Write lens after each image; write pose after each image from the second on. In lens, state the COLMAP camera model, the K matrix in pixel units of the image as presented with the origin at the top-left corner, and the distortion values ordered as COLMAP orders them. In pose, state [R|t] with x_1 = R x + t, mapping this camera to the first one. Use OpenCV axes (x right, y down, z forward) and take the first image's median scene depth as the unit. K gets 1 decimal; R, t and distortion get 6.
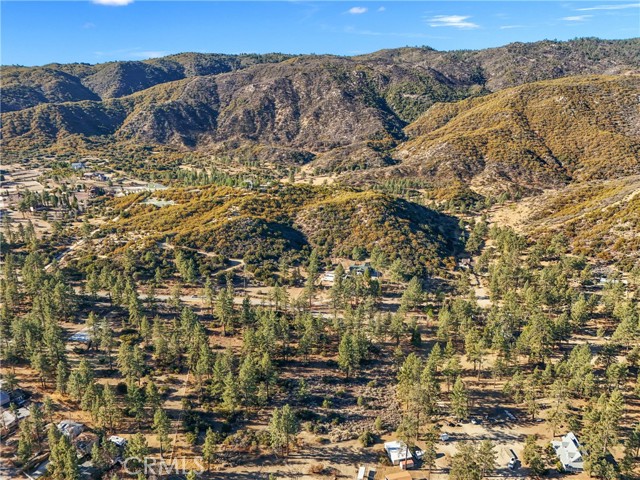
lens RADIAL K [[468.7, 0, 320.0], [0, 468.7, 240.0], [0, 0, 1]] dist [0.069801, -0.058600]
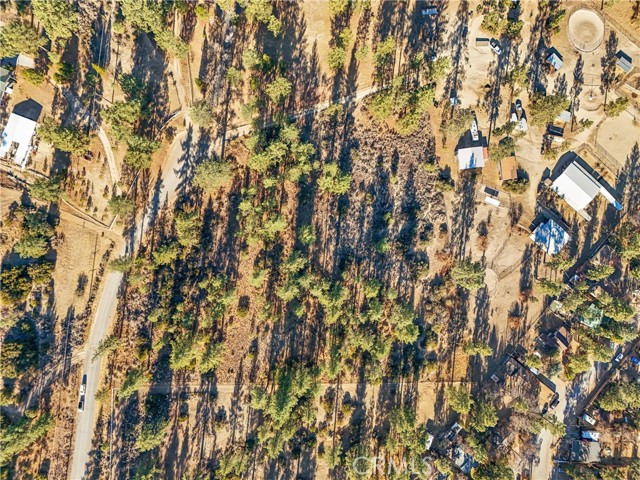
lens RADIAL K [[468.7, 0, 320.0], [0, 468.7, 240.0], [0, 0, 1]] dist [0.069801, -0.058600]
pose [[0.142440, -0.989508, -0.024197, -0.006098], [0.276675, 0.016332, 0.960825, -0.138956], [-0.950348, -0.143555, 0.276098, 0.238731]]
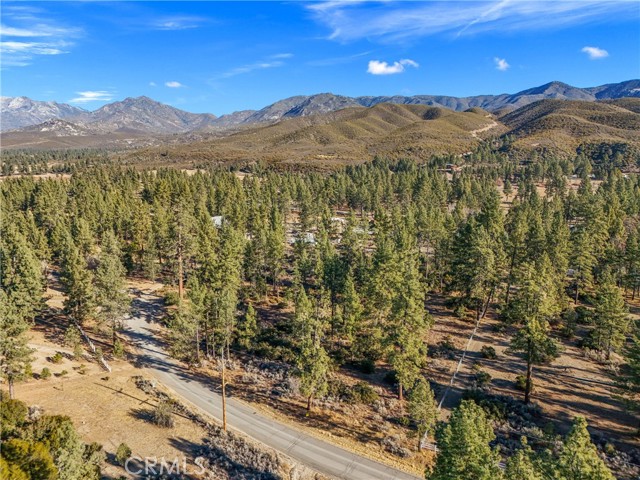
lens RADIAL K [[468.7, 0, 320.0], [0, 468.7, 240.0], [0, 0, 1]] dist [0.069801, -0.058600]
pose [[-0.823645, -0.126636, 0.552786, -0.123396], [0.153259, 0.888775, 0.431962, -0.017995], [-0.546004, 0.440503, -0.712627, 0.439539]]
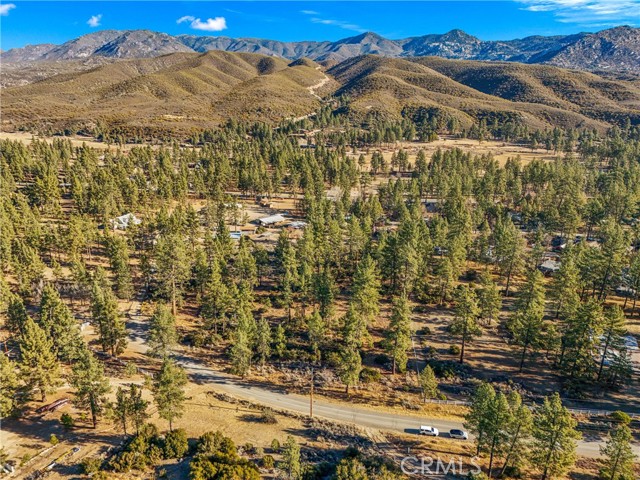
lens RADIAL K [[468.7, 0, 320.0], [0, 468.7, 240.0], [0, 0, 1]] dist [0.069801, -0.058600]
pose [[-0.968153, -0.101750, 0.228751, -0.093544], [0.046633, 0.824408, 0.564071, -0.072413], [-0.245978, 0.556774, -0.793408, 0.482613]]
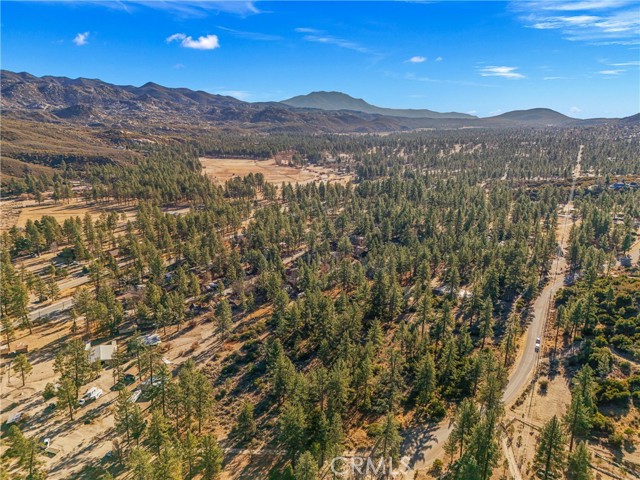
lens RADIAL K [[468.7, 0, 320.0], [0, 468.7, 240.0], [0, 0, 1]] dist [0.069801, -0.058600]
pose [[-0.506085, 0.195864, -0.839950, 0.191706], [-0.262093, 0.892894, 0.366125, -0.076429], [0.821697, 0.405435, -0.400545, 0.380071]]
